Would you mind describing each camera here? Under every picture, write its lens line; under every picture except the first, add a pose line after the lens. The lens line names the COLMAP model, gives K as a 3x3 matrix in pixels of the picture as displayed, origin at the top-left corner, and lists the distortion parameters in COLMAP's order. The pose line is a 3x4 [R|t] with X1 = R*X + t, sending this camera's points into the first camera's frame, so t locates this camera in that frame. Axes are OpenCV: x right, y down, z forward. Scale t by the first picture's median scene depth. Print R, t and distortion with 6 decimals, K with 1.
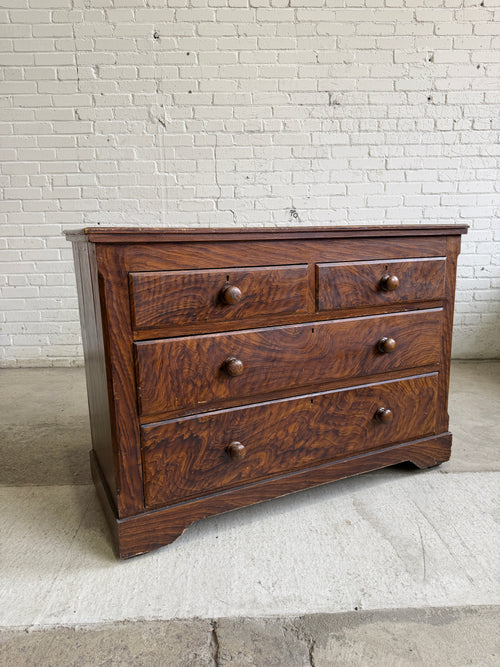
lens RADIAL K [[480.9, 0, 248.5], [0, 480.9, 334.9], [0, 0, 1]] dist [0.017687, -0.027940]
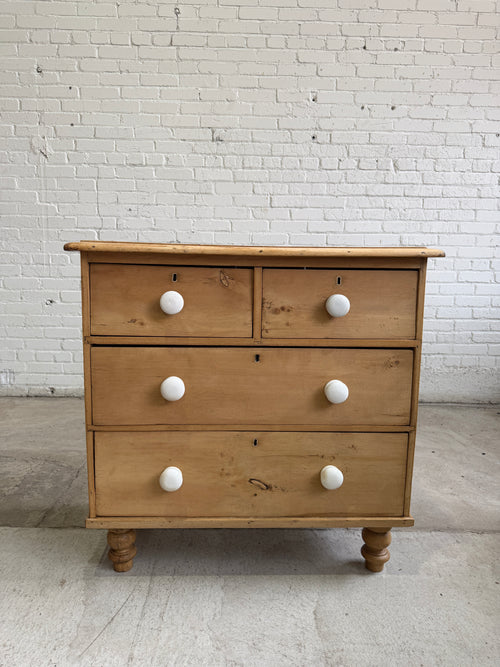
lens RADIAL K [[480.9, 0, 250.2], [0, 480.9, 334.3], [0, 0, 1]] dist [0.017687, -0.027940]
pose [[0.999423, 0.031744, -0.012065, 0.271675], [-0.032431, 0.997558, -0.061859, -0.018149], [0.010072, 0.062214, 0.998012, 0.028531]]
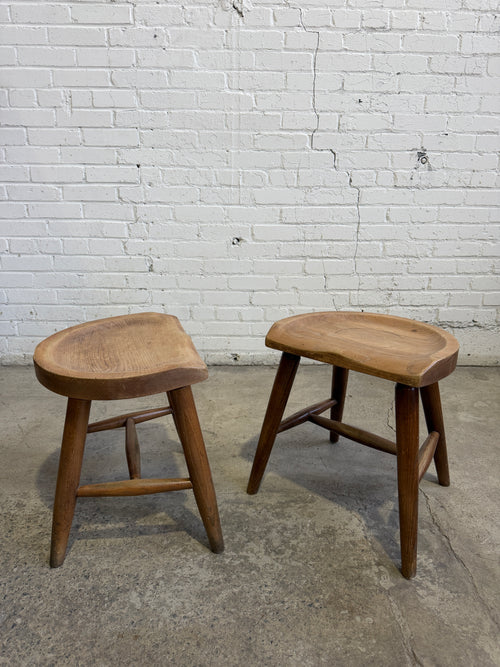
lens RADIAL K [[480.9, 0, 250.6], [0, 480.9, 332.4], [0, 0, 1]] dist [0.017687, -0.027940]
pose [[0.999648, 0.026415, 0.002312, -0.150973], [-0.026507, 0.993200, 0.113361, -0.080191], [0.000698, -0.113382, 0.993551, 0.299779]]
